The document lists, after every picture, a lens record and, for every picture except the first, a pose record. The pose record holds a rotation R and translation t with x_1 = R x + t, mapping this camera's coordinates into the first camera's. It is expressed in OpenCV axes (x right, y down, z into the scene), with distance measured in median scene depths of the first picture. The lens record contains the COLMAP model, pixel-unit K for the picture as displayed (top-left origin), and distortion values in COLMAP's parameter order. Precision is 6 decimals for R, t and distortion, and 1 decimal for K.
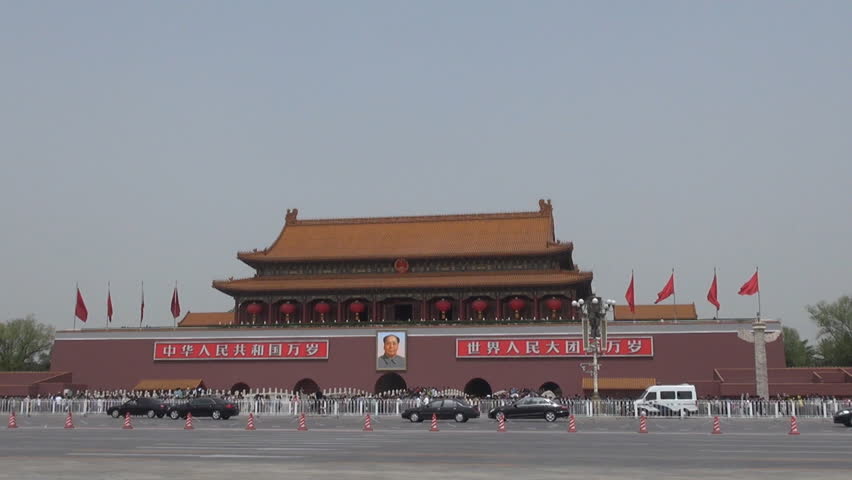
lens RADIAL K [[968.9, 0, 426.1], [0, 968.9, 236.3], [0, 0, 1]] dist [0.008177, 0.000000]
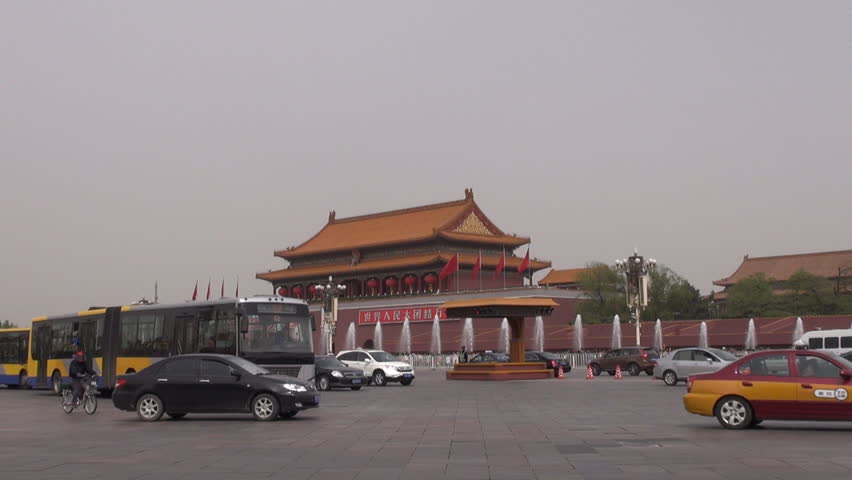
lens RADIAL K [[1146.1, 0, 428.9], [0, 1146.1, 235.9], [0, 0, 1]] dist [0.010272, 0.000000]
pose [[0.799253, -0.074772, -0.596325, 1.007910], [0.114688, 0.992972, 0.029210, -0.029268], [0.589950, -0.091737, 0.802211, -0.186572]]
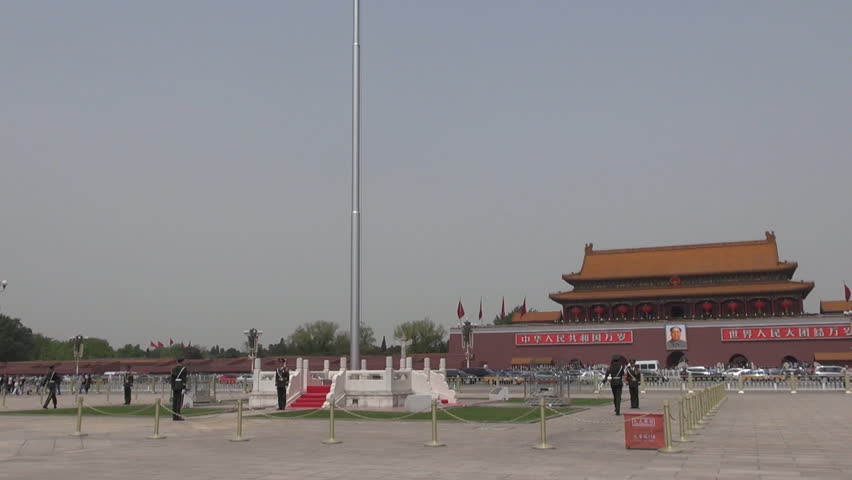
lens RADIAL K [[840.2, 0, 419.5], [0, 840.2, 220.3], [0, 0, 1]] dist [0.012798, 0.000000]
pose [[0.981255, -0.044013, -0.187622, -0.170922], [0.040022, 0.998886, -0.025008, -0.048171], [0.188514, 0.017030, 0.981923, -0.378702]]
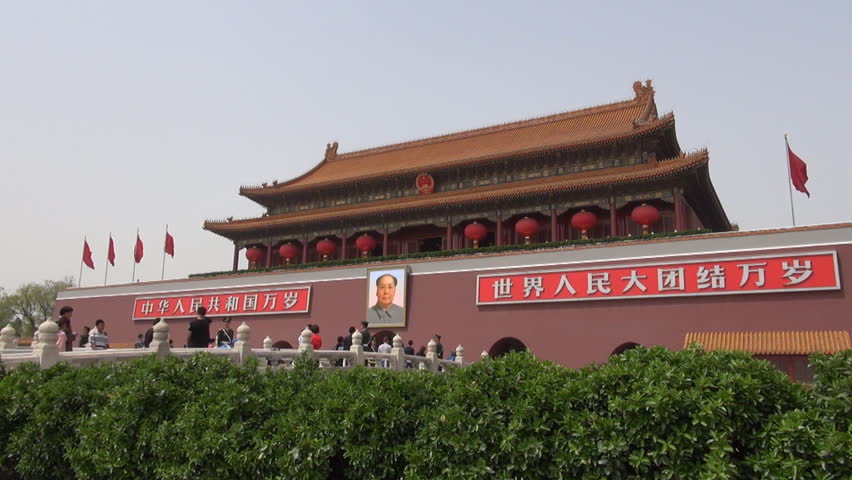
lens RADIAL K [[651.4, 0, 427.2], [0, 651.4, 237.2], [0, 0, 1]] dist [0.003021, -0.008414]
pose [[0.945832, -0.055115, -0.319945, 0.131089], [0.041704, 0.997946, -0.048624, 0.096236], [0.321968, 0.032647, 0.946187, 0.566448]]
